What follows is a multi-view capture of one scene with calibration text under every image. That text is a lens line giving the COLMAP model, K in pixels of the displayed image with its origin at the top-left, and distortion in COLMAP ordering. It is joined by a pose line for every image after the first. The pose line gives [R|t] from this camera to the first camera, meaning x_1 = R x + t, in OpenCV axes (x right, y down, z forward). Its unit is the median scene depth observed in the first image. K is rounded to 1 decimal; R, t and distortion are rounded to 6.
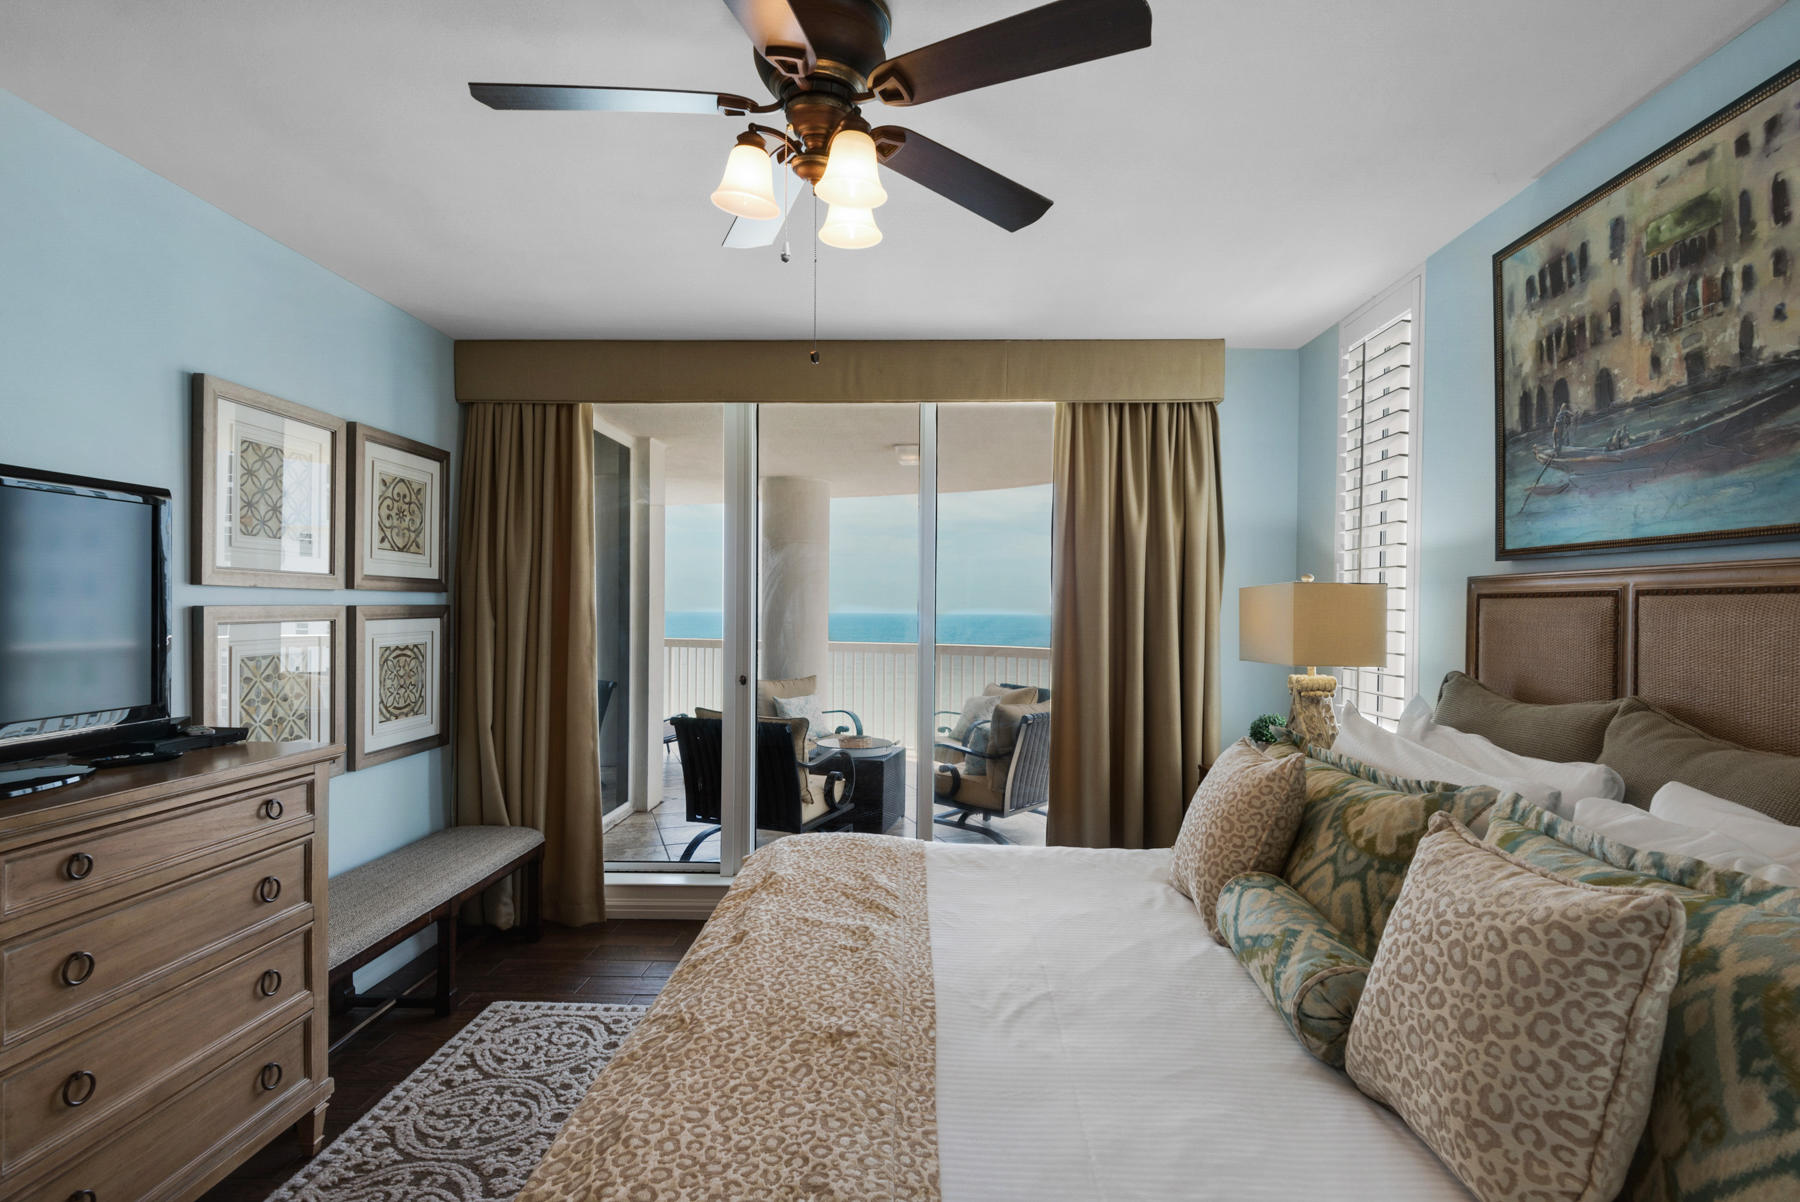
lens RADIAL K [[916.0, 0, 895.0], [0, 916.0, 619.2], [0, 0, 1]] dist [0.008739, -0.006964]
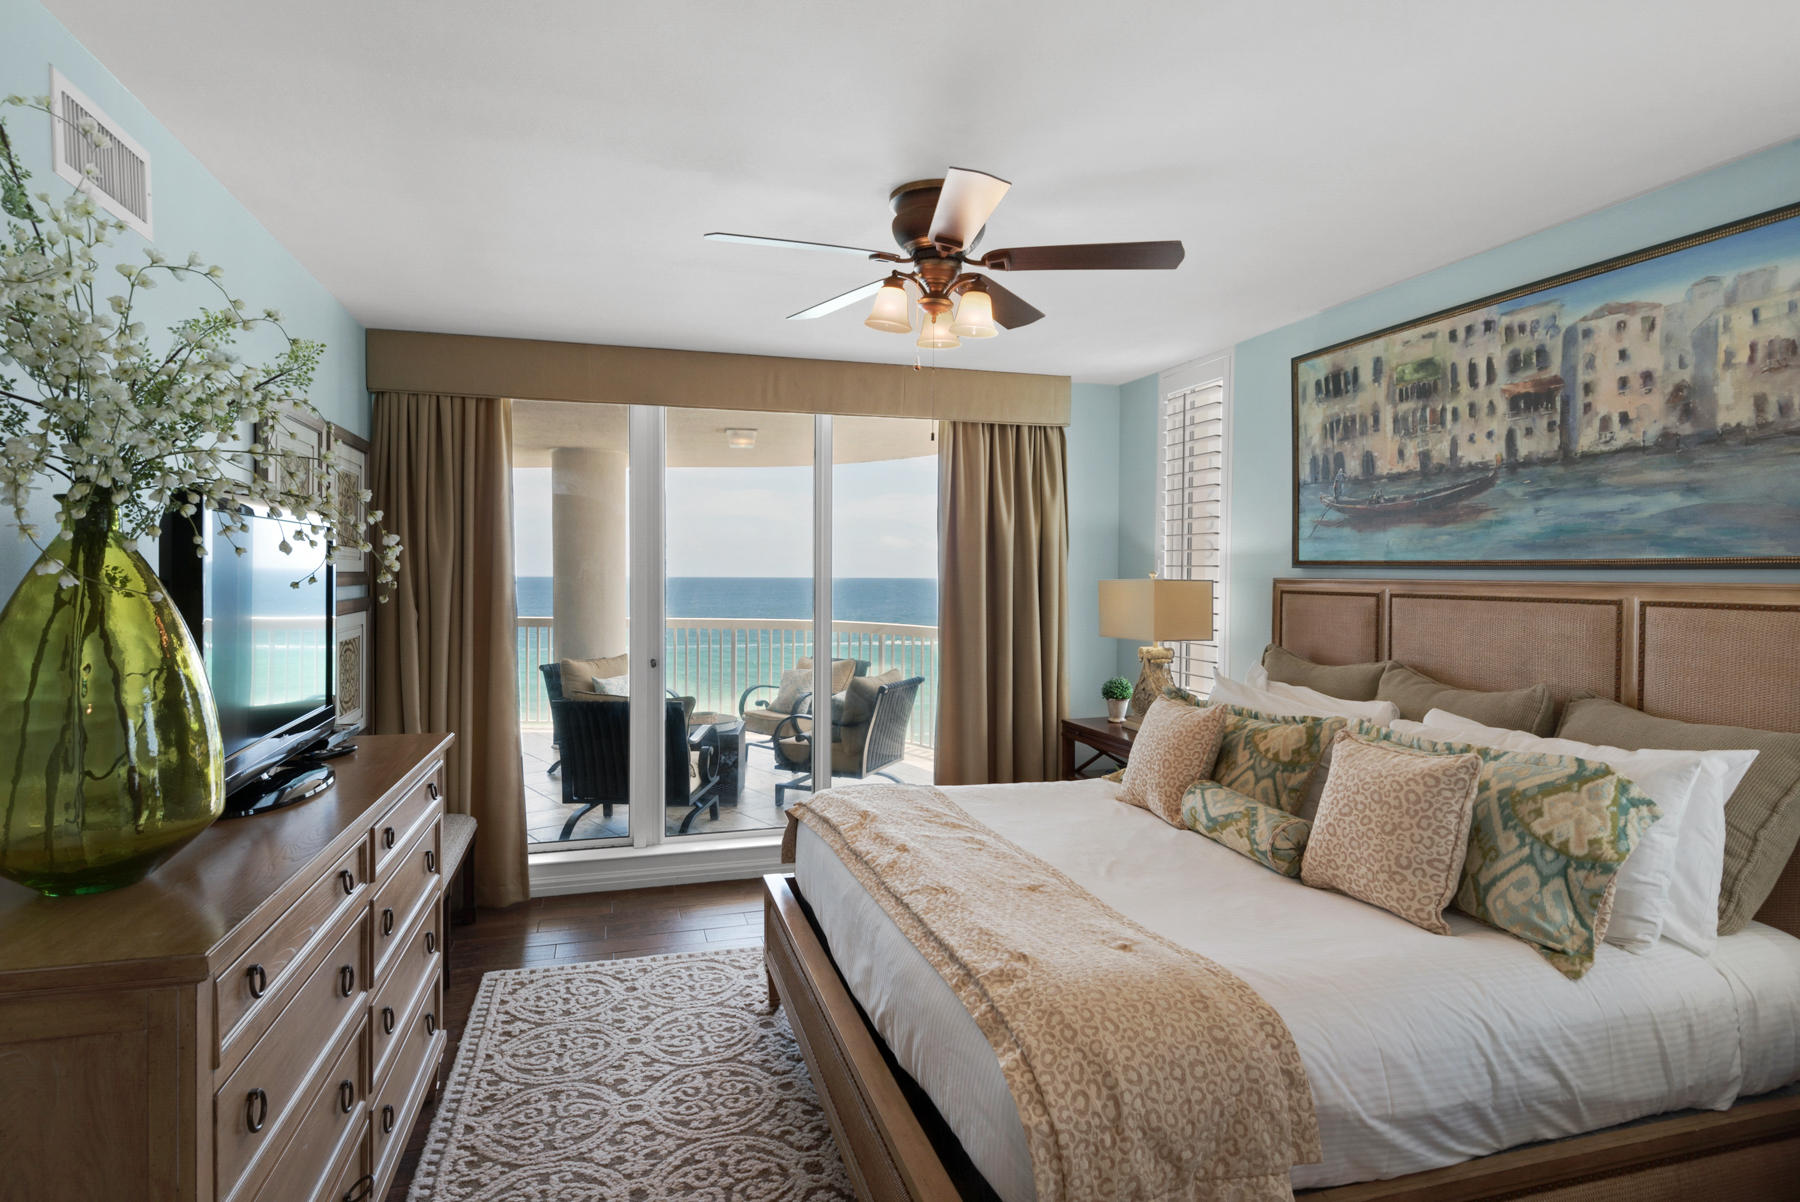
lens RADIAL K [[965.8, 0, 897.8], [0, 965.8, 596.4], [0, 0, 1]] dist [0.017368, -0.003496]
pose [[0.953575, -0.010046, 0.300988, -0.545581], [0.006336, 0.999892, 0.013297, -0.056603], [-0.301089, -0.010772, 0.953535, -0.374260]]
